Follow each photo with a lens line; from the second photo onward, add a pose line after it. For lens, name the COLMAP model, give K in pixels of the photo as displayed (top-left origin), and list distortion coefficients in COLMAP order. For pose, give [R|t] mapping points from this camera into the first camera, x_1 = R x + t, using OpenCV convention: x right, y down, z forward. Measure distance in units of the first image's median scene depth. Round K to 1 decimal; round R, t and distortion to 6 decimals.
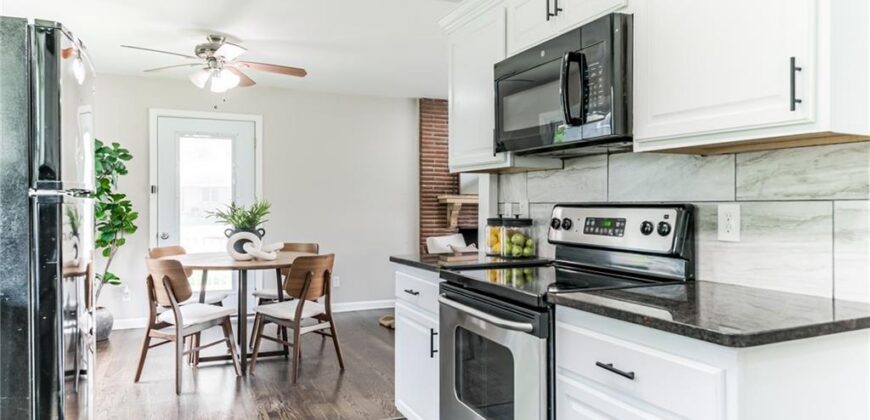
lens RADIAL K [[576.5, 0, 449.1], [0, 576.5, 209.3], [0, 0, 1]] dist [-0.000344, -0.000137]
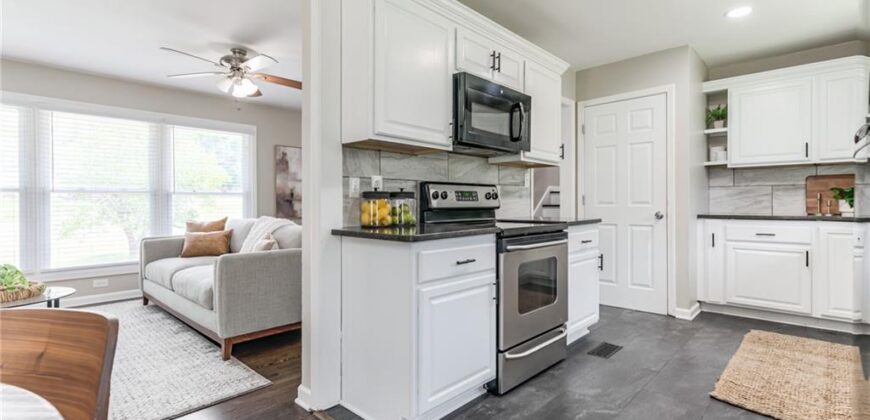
lens RADIAL K [[399.3, 0, 435.5], [0, 399.3, 203.5], [0, 0, 1]] dist [0.019954, 0.000084]
pose [[-0.361661, -0.002279, 0.932307, -0.785353], [0.009036, 0.999941, 0.005949, 0.042826], [-0.932266, 0.010576, -0.361619, 1.472901]]
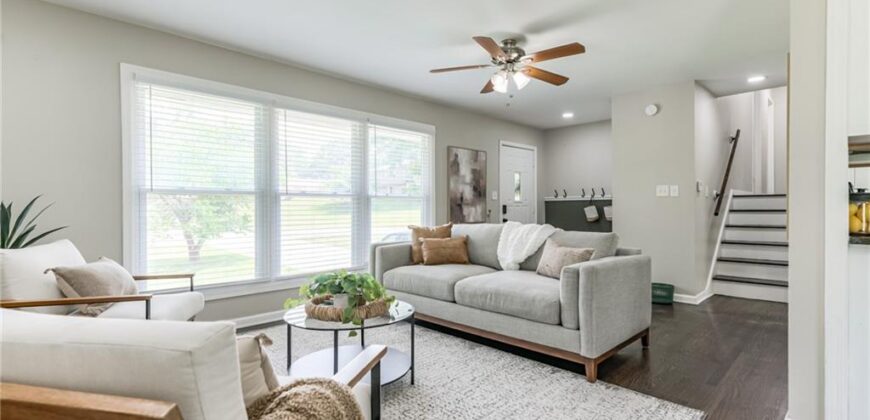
lens RADIAL K [[401.6, 0, 442.5], [0, 401.6, 211.5], [0, 0, 1]] dist [0.001981, 0.000151]
pose [[-0.353153, -0.009963, 0.935512, -0.331269], [0.007949, 0.999875, 0.013649, 0.037839], [-0.935532, 0.012256, -0.353030, 2.313284]]
